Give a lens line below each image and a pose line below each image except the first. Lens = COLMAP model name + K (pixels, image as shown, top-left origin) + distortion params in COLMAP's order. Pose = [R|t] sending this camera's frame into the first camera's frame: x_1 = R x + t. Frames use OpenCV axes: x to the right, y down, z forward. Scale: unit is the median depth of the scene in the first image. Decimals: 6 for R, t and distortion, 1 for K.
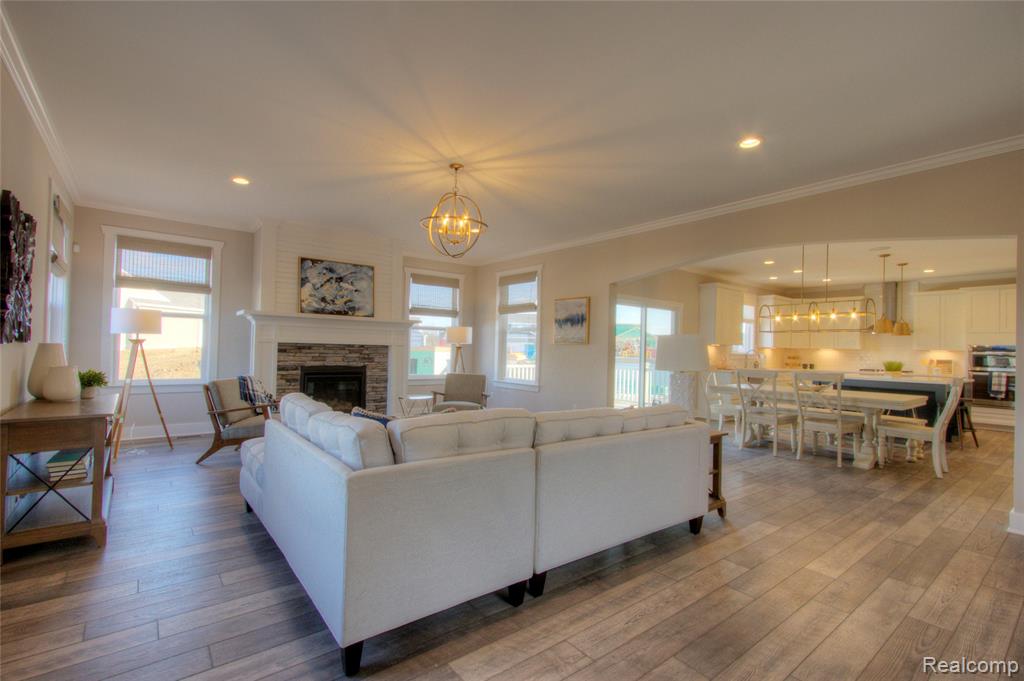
lens RADIAL K [[462.9, 0, 512.0], [0, 462.9, 340.5], [0, 0, 1]] dist [0.001043, 0.000114]
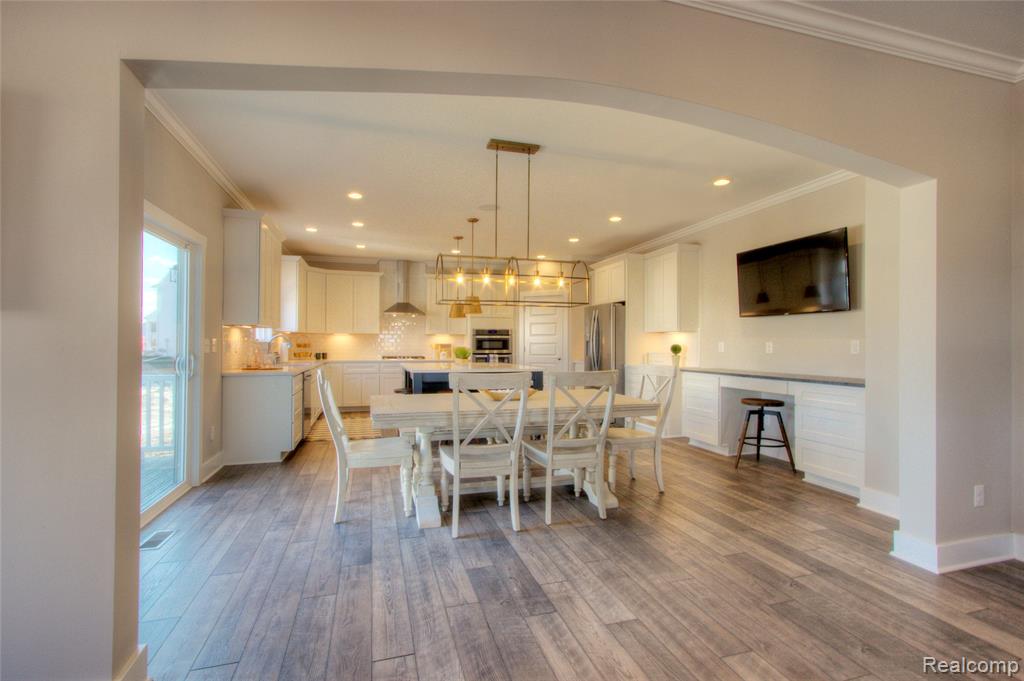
lens RADIAL K [[462.9, 0, 512.0], [0, 462.9, 340.5], [0, 0, 1]] dist [0.001043, 0.000114]
pose [[0.377907, -0.018317, 0.925662, 0.043538], [-0.009589, 0.999673, 0.023697, 0.009222], [-0.925794, -0.017831, 0.377608, 0.479779]]
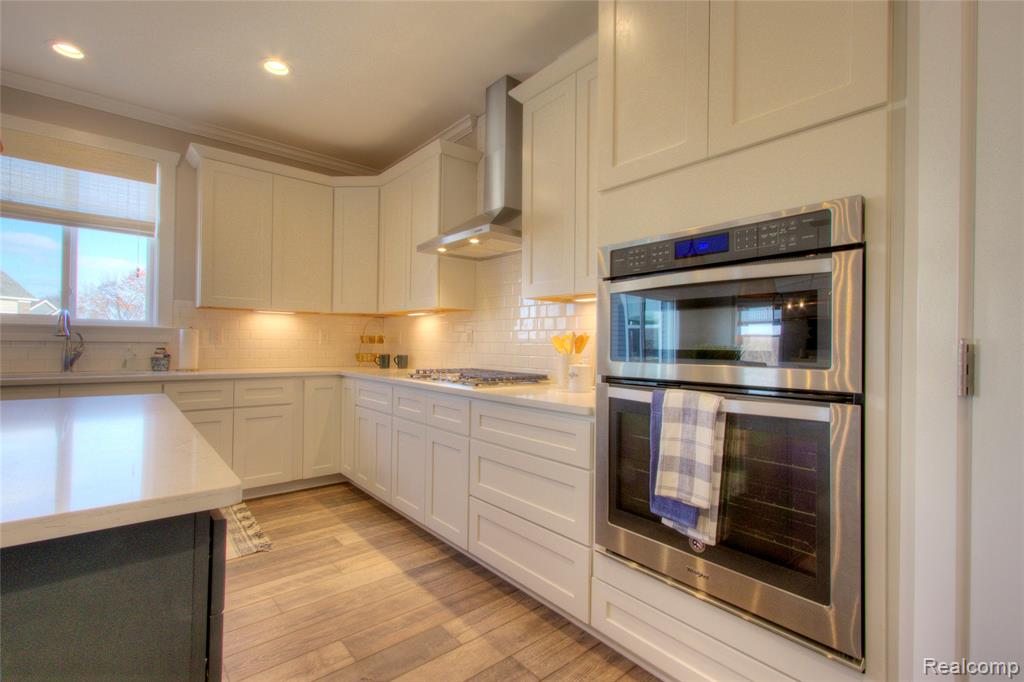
lens RADIAL K [[462.9, 0, 512.0], [0, 462.9, 341.0], [0, 0, 1]] dist [0.001043, 0.000114]
pose [[0.999516, -0.014835, 0.027334, 0.861610], [0.014489, 0.999813, 0.012787, 0.042628], [-0.027519, -0.012384, 0.999545, 0.734066]]
